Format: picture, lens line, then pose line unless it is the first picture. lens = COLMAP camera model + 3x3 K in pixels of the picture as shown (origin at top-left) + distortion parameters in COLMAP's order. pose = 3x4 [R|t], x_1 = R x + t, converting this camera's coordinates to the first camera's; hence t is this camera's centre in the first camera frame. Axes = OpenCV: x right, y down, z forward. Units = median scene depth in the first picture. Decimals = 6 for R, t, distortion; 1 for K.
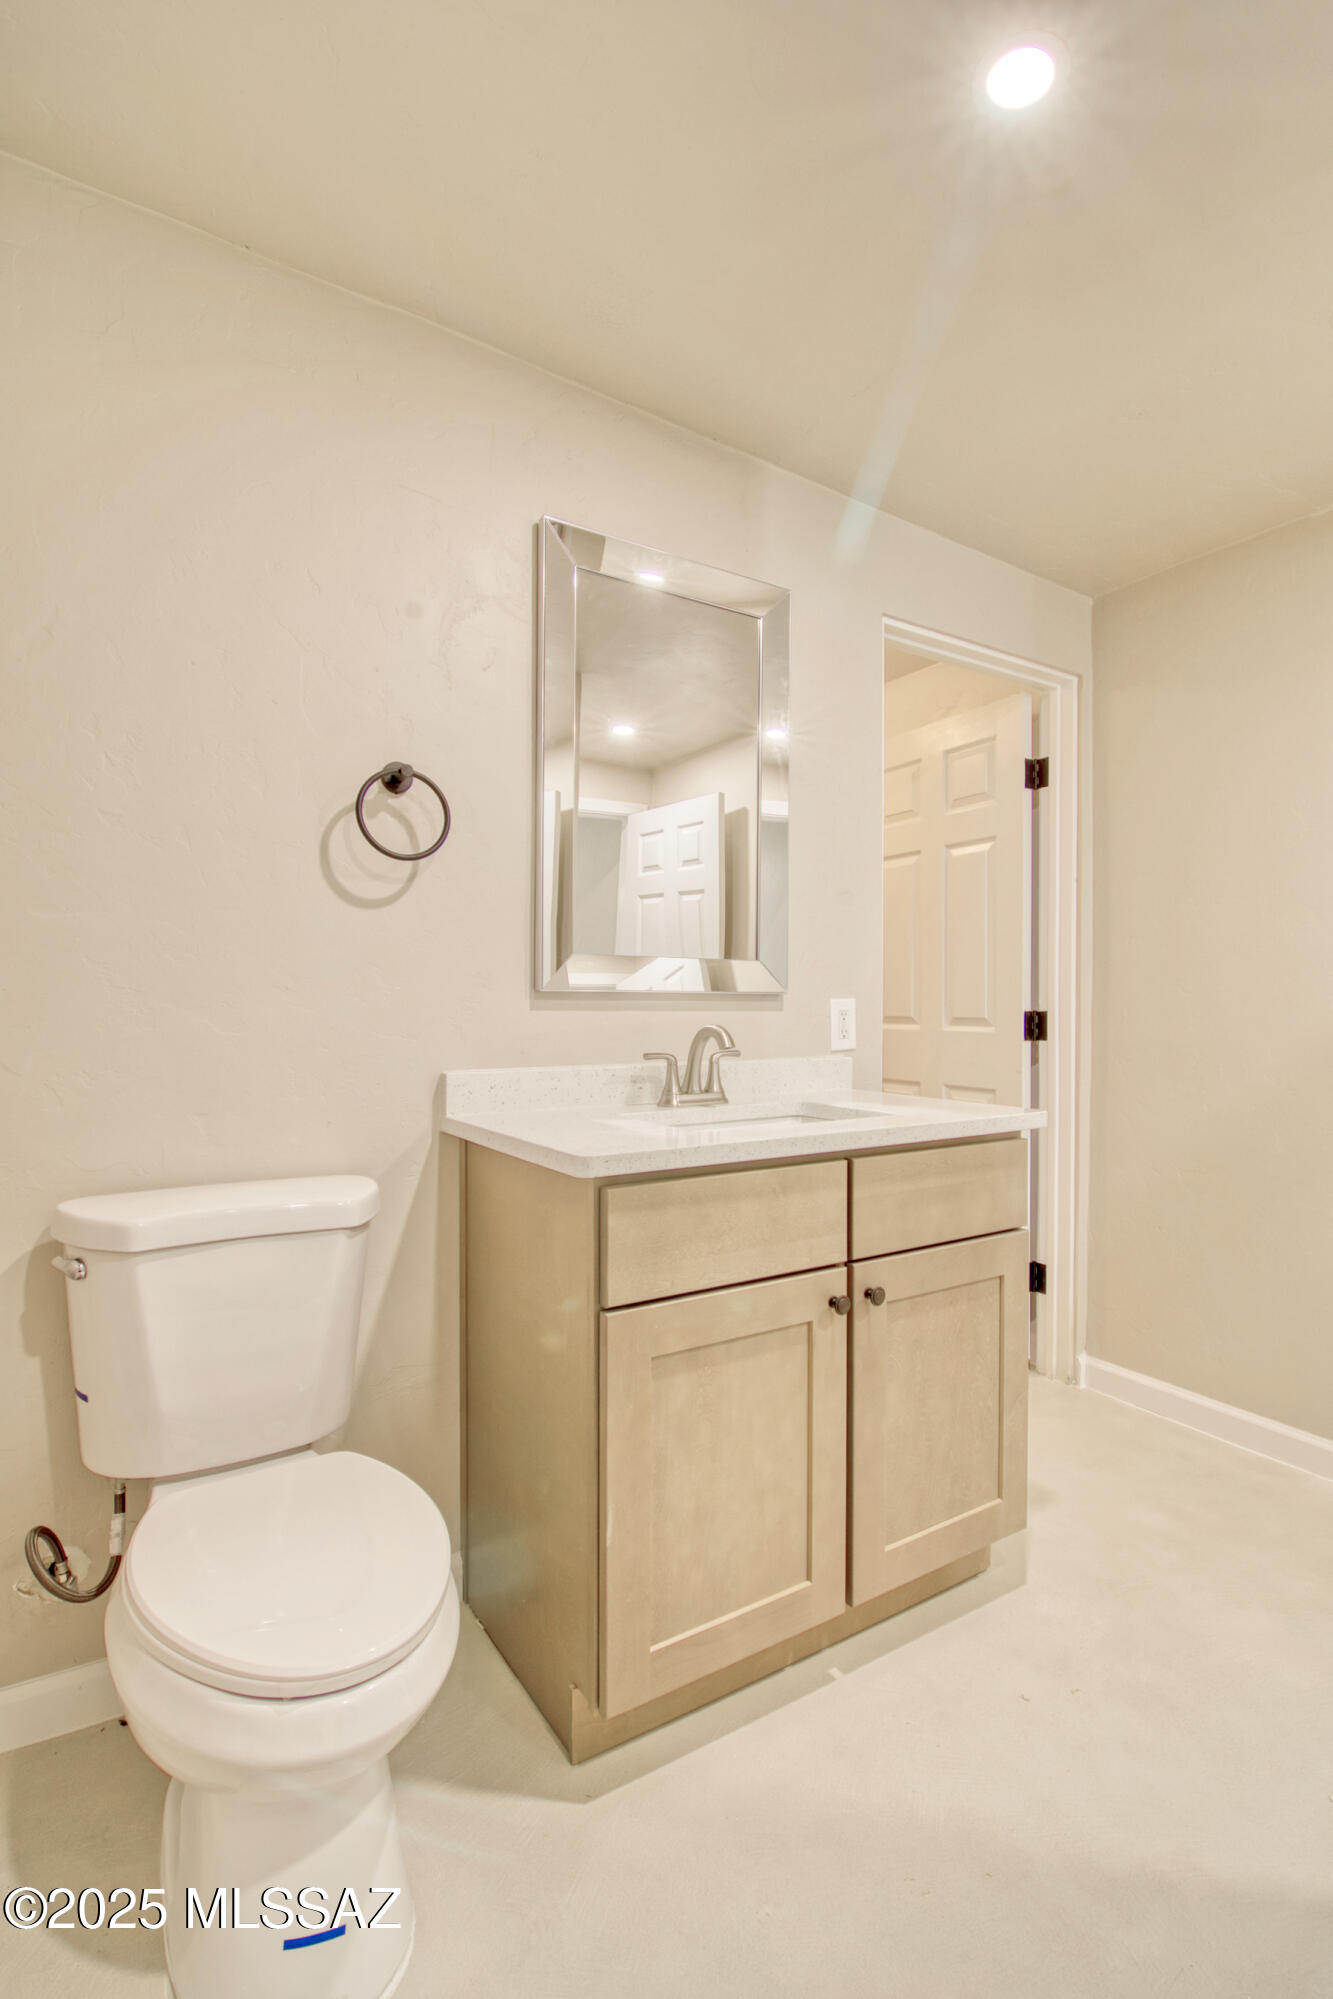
lens RADIAL K [[993.2, 0, 615.4], [0, 993.2, 1008.6], [0, 0, 1]] dist [-0.002706, -0.000482]
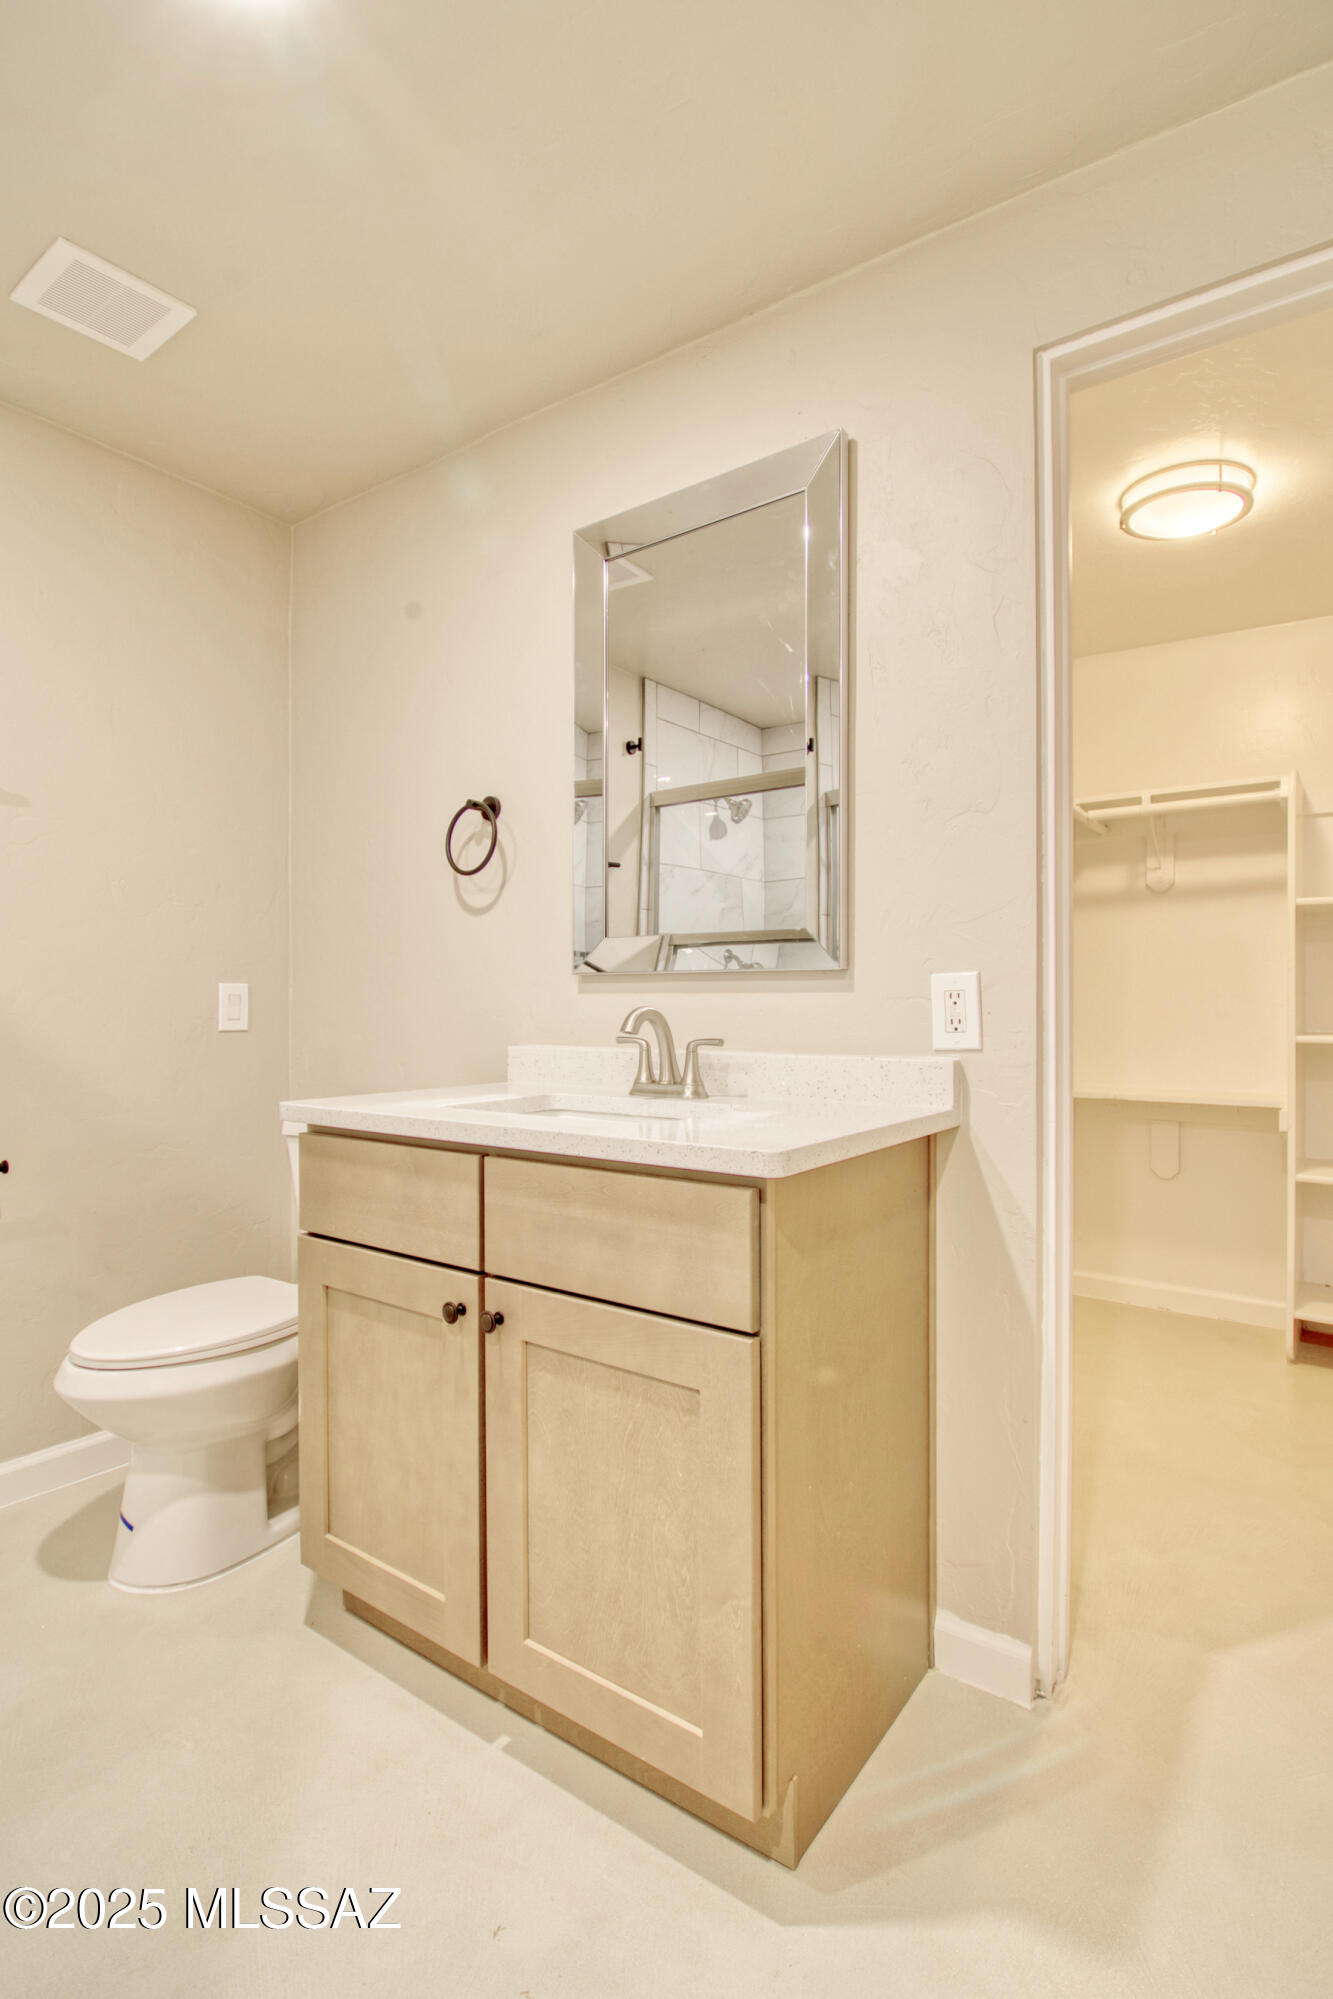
lens RADIAL K [[961.9, 0, 674.5], [0, 961.9, 1004.4], [0, 0, 1]] dist [-0.001602, -0.013256]
pose [[0.369632, -0.002787, -0.929174, 1.027470], [-0.002816, 0.999988, -0.004120, 0.019748], [0.929174, 0.004140, 0.369620, 0.796102]]
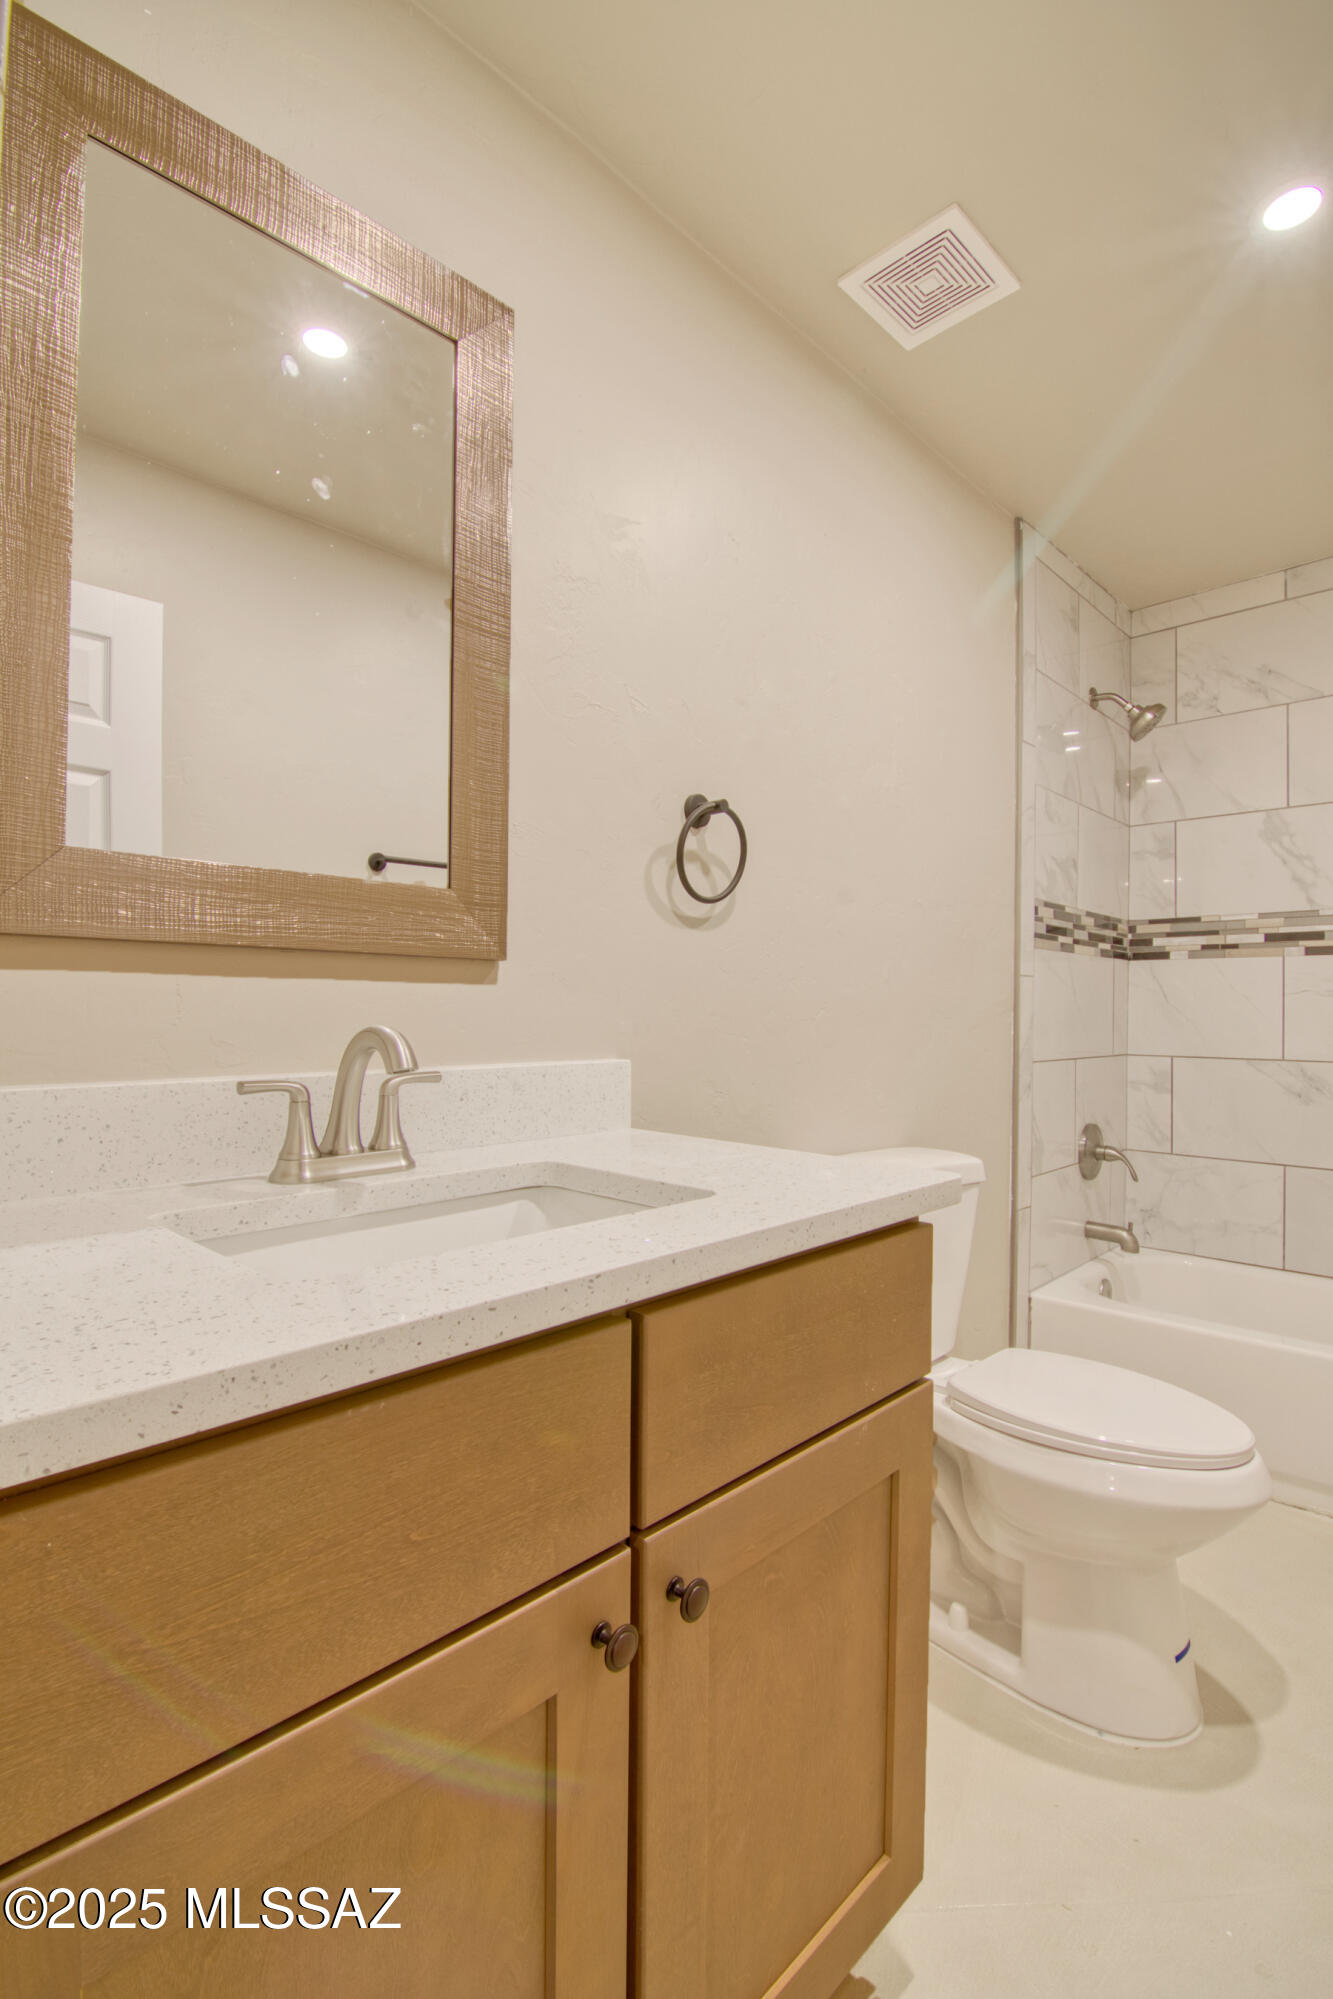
lens RADIAL K [[961.9, 0, 674.5], [0, 961.9, 1004.4], [0, 0, 1]] dist [-0.001602, -0.013256]
pose [[0.958225, 0.016739, 0.285526, 0.114159], [-0.012291, 0.999774, -0.017365, 0.013543], [-0.285752, 0.013130, 0.958214, 0.531267]]
